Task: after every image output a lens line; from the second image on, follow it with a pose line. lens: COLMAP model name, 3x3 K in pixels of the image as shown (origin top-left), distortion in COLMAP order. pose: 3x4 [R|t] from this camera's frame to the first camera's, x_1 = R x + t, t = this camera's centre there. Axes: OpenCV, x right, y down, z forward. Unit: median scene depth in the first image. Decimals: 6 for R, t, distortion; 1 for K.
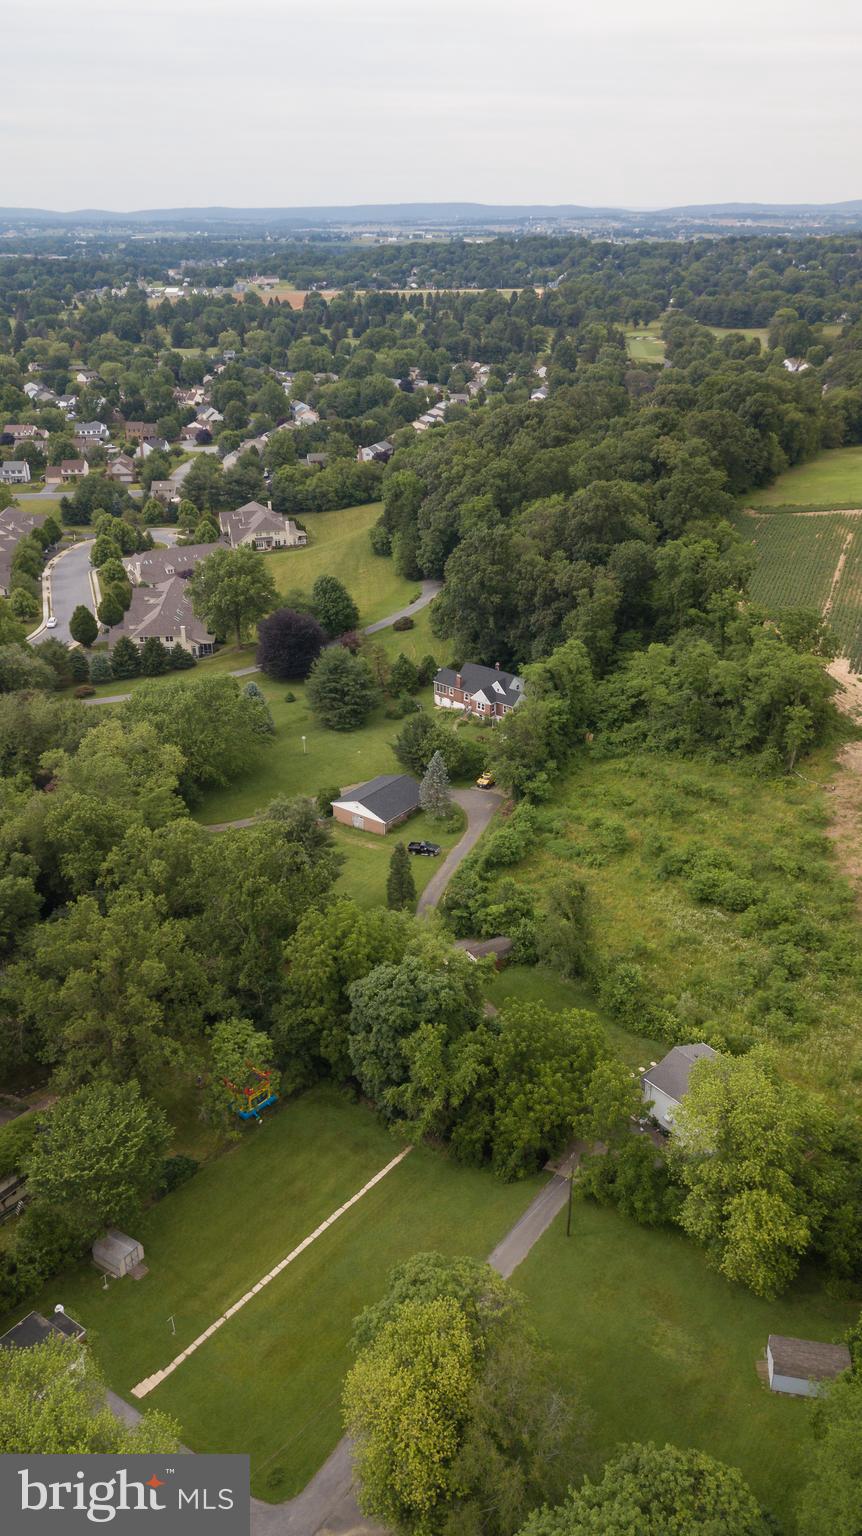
lens RADIAL K [[1228.2, 0, 436.0], [0, 1228.2, 767.7], [0, 0, 1]] dist [0.021337, 0.002705]
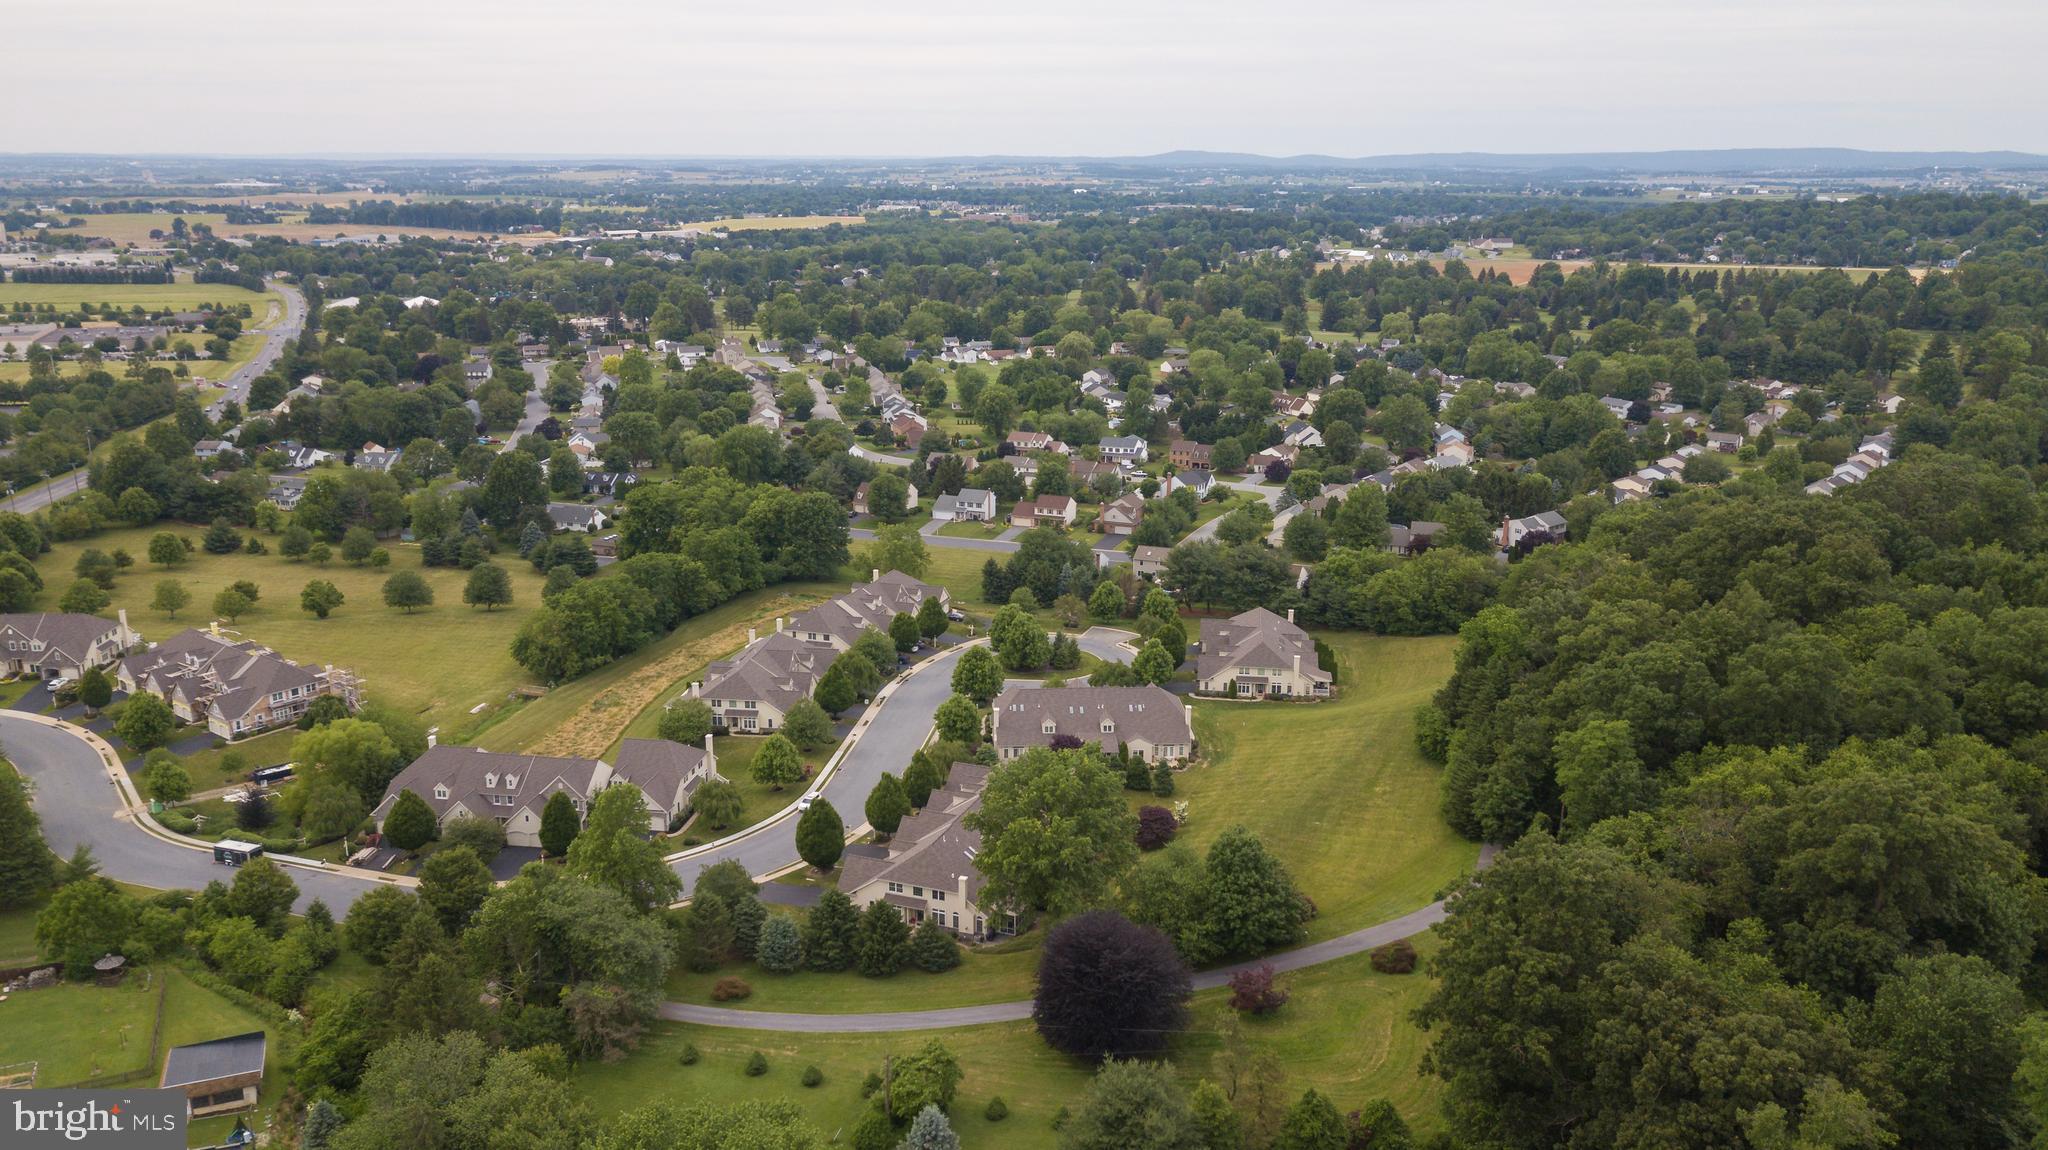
lens RADIAL K [[1555.1, 0, 1021.8], [0, 1555.1, 580.7], [0, 0, 1]] dist [0.021770, -0.002170]
pose [[0.900814, 0.123283, -0.416336, 0.133194], [-0.187705, 0.975189, -0.117363, -0.282039], [0.391537, 0.183870, 0.901604, 0.660590]]
